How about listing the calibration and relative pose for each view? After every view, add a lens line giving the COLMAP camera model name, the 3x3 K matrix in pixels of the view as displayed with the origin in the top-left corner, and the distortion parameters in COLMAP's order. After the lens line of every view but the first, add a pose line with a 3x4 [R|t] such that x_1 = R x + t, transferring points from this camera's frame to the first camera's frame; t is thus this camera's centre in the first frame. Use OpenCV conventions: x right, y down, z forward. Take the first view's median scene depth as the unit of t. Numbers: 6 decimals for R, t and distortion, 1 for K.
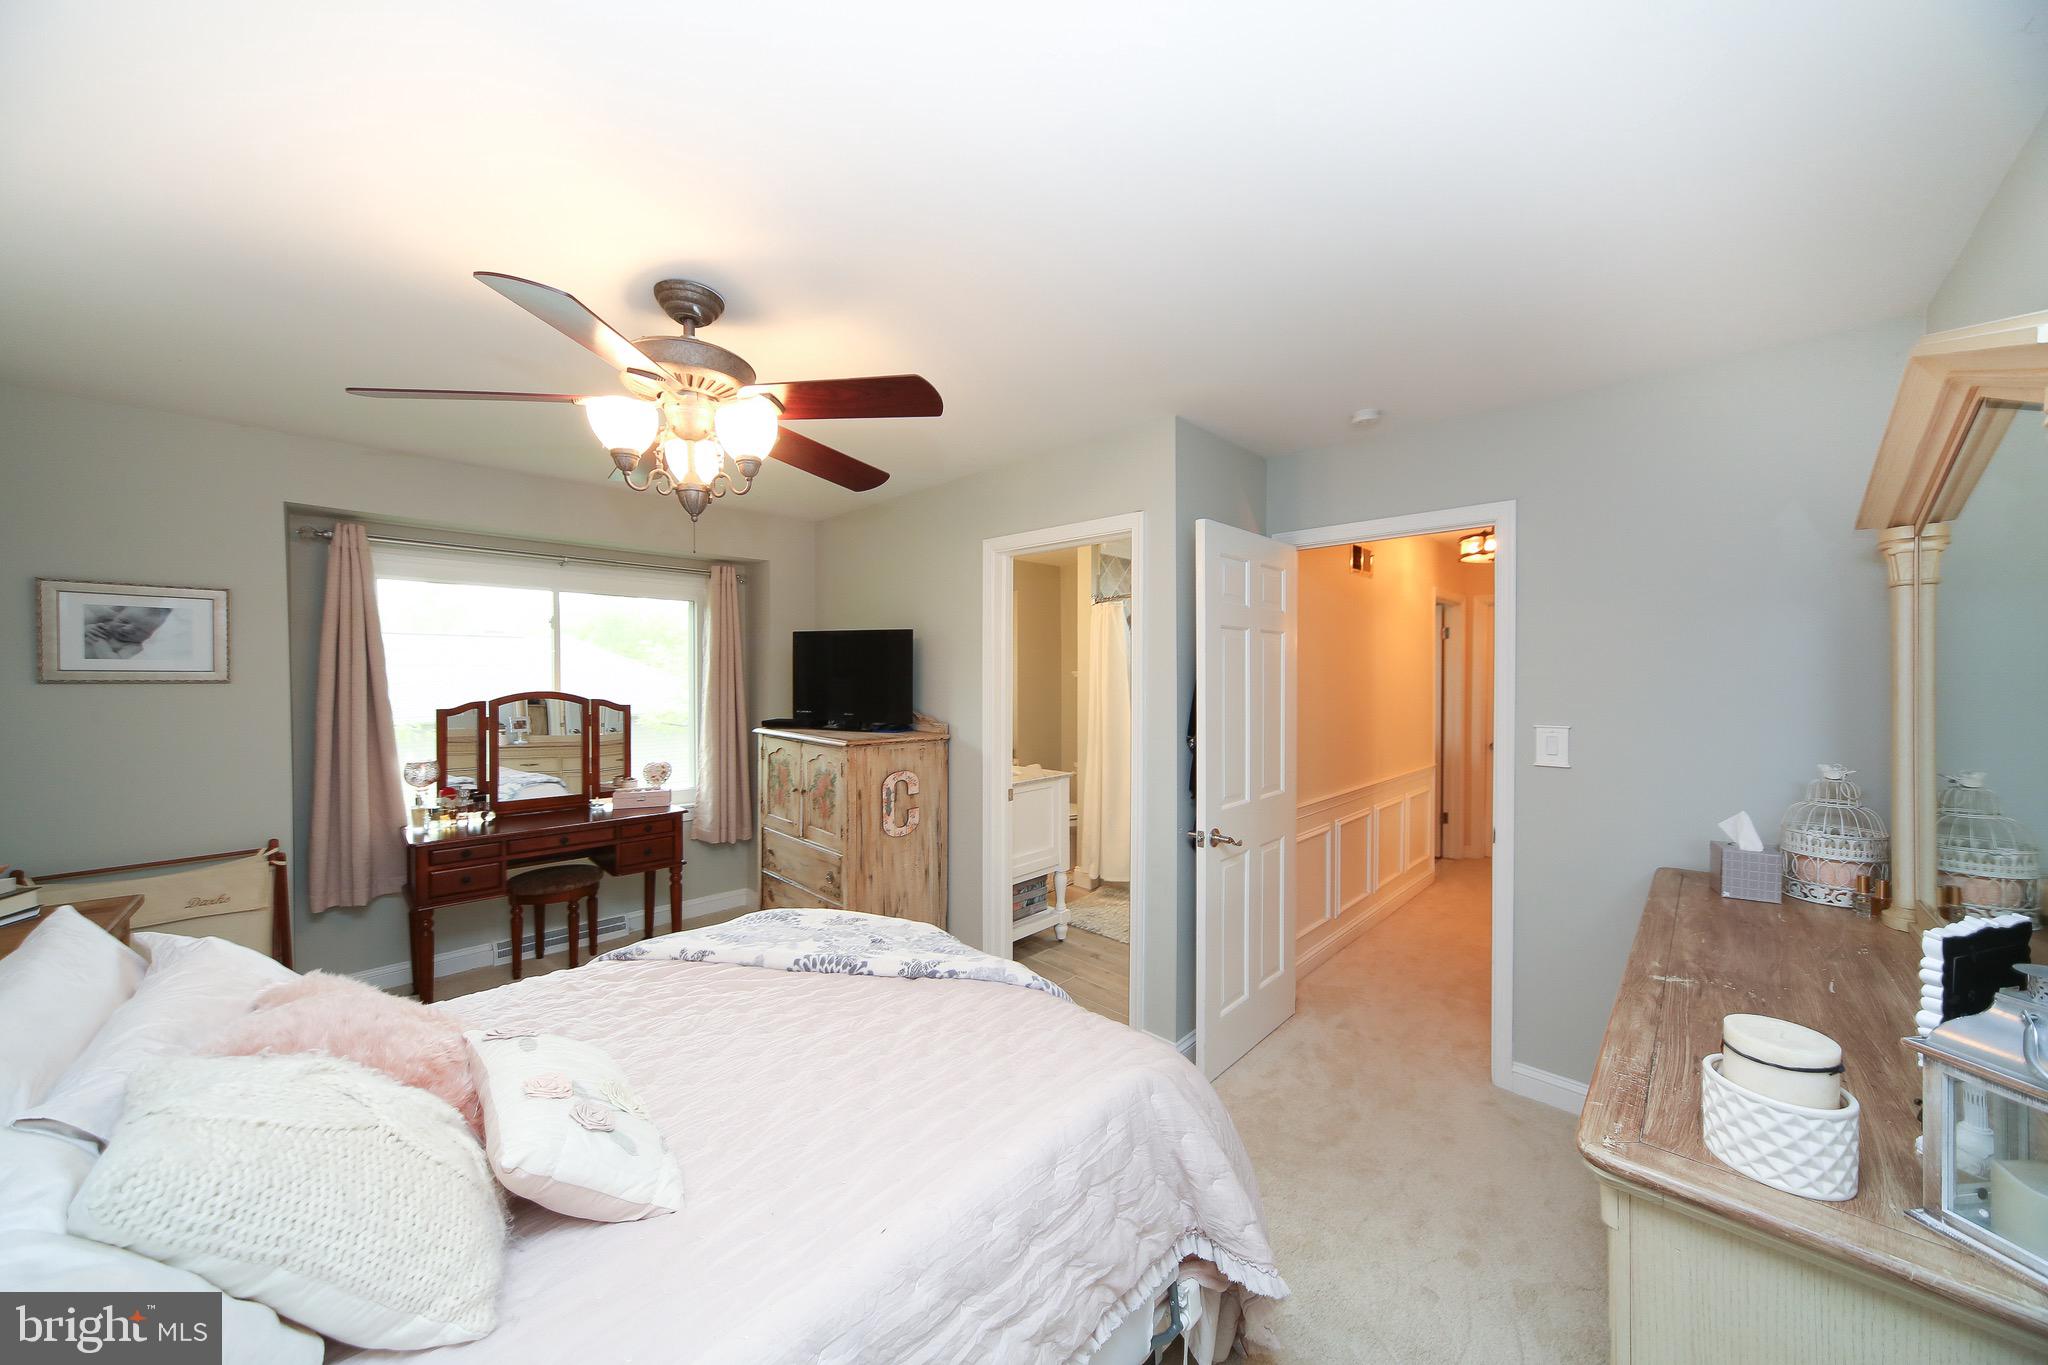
lens RADIAL K [[703.4, 0, 1016.3], [0, 703.4, 682.0], [0, 0, 1]] dist [-0.005551, 0.001339]
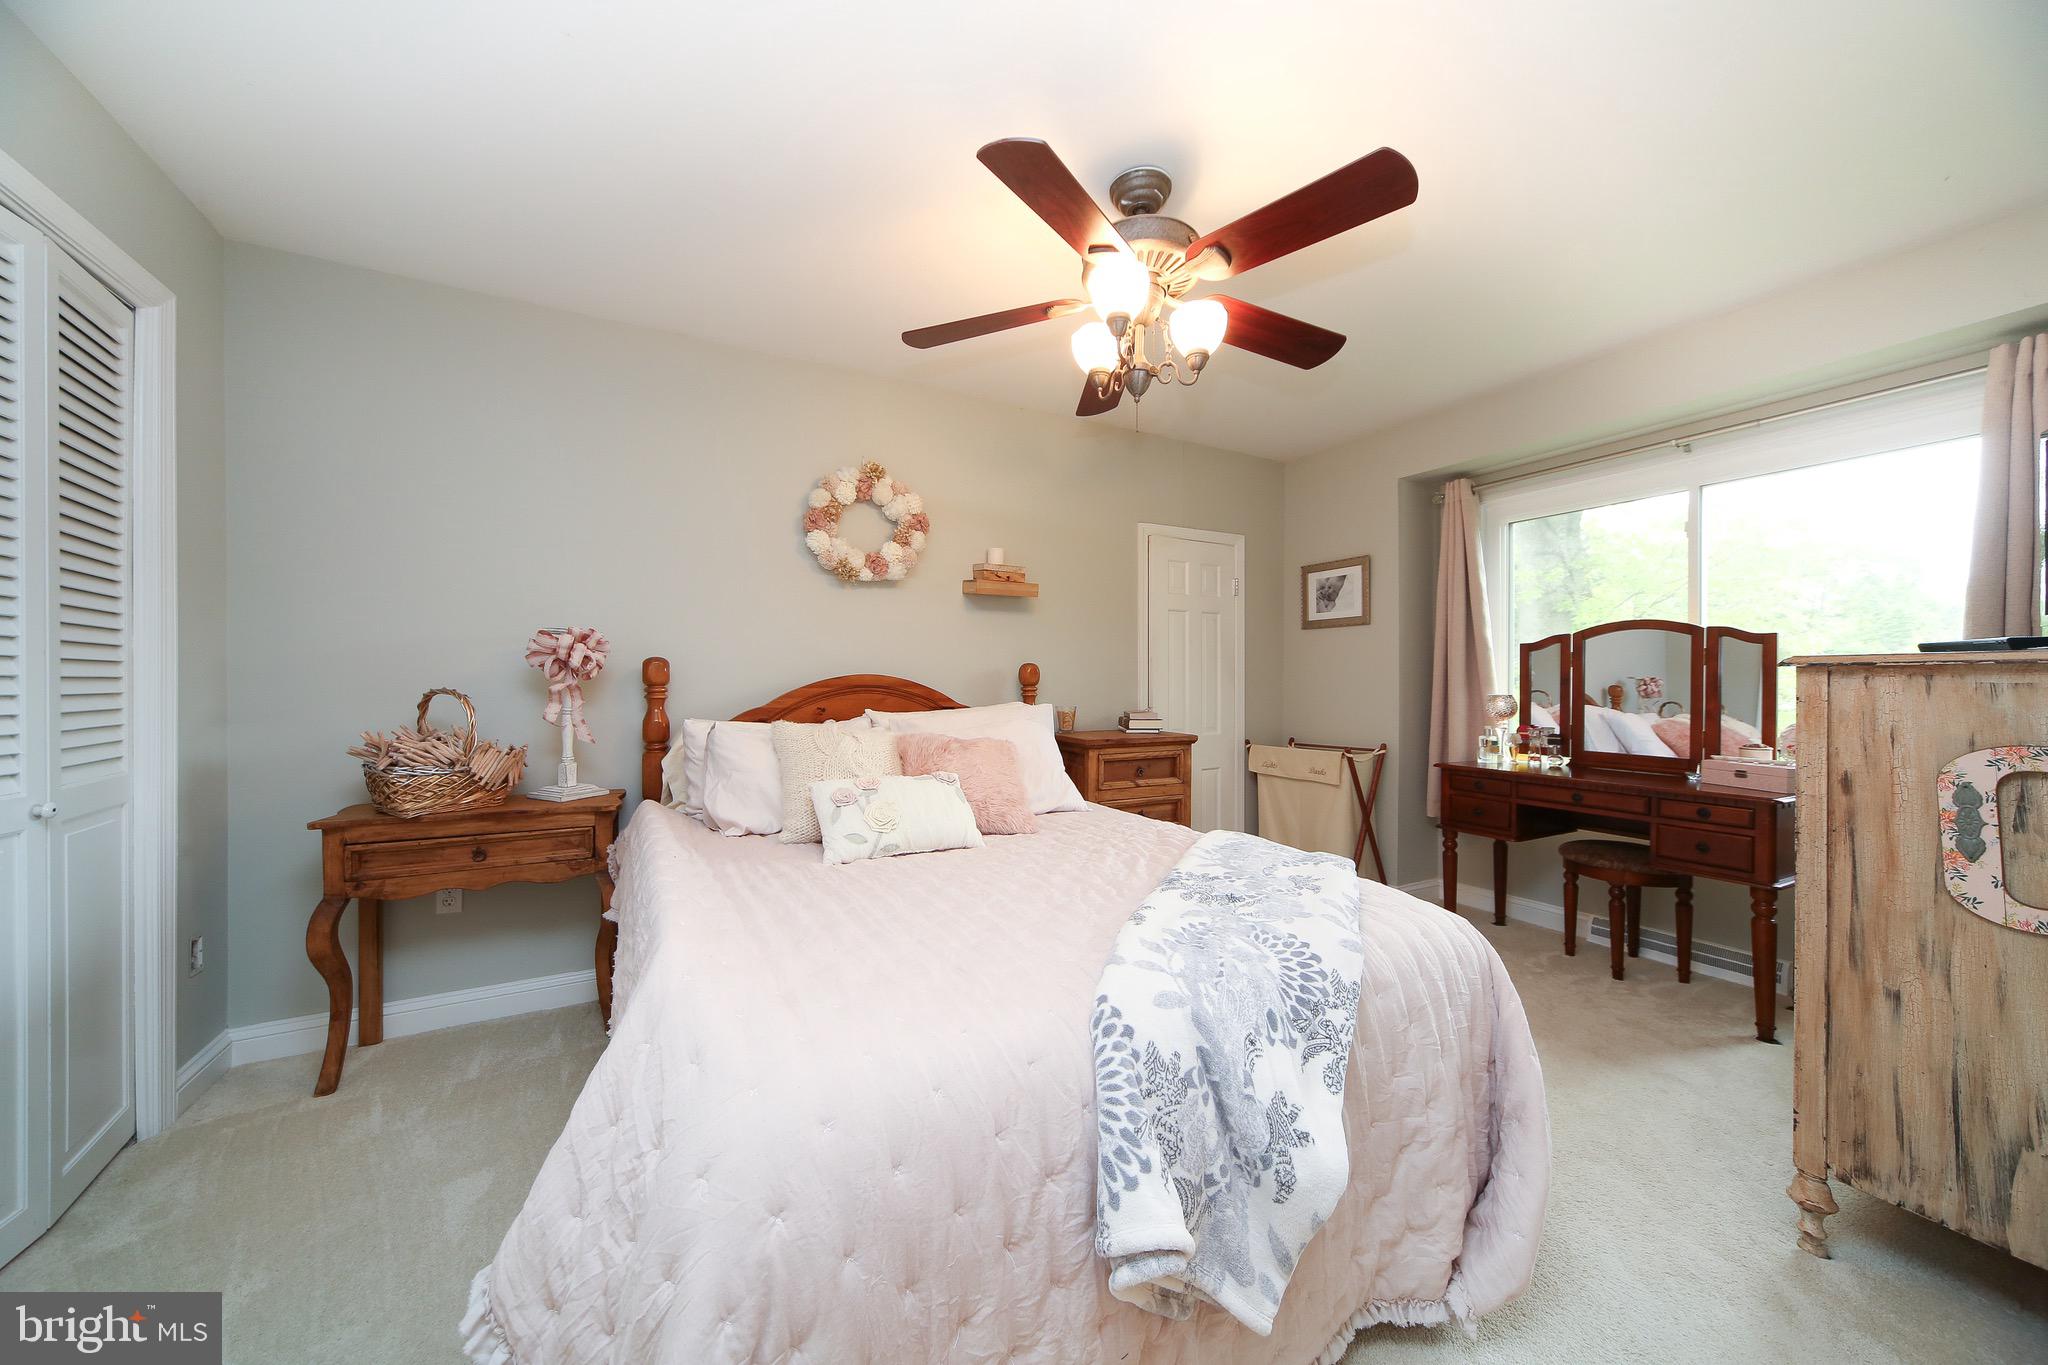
lens RADIAL K [[703.4, 0, 1012.5], [0, 703.4, 678.4], [0, 0, 1]] dist [-0.005551, 0.001339]
pose [[-0.287702, -0.005922, -0.957702, 0.313808], [-0.012672, 0.999917, -0.002376, 0.098529], [0.957636, 0.011452, -0.287753, 0.604695]]
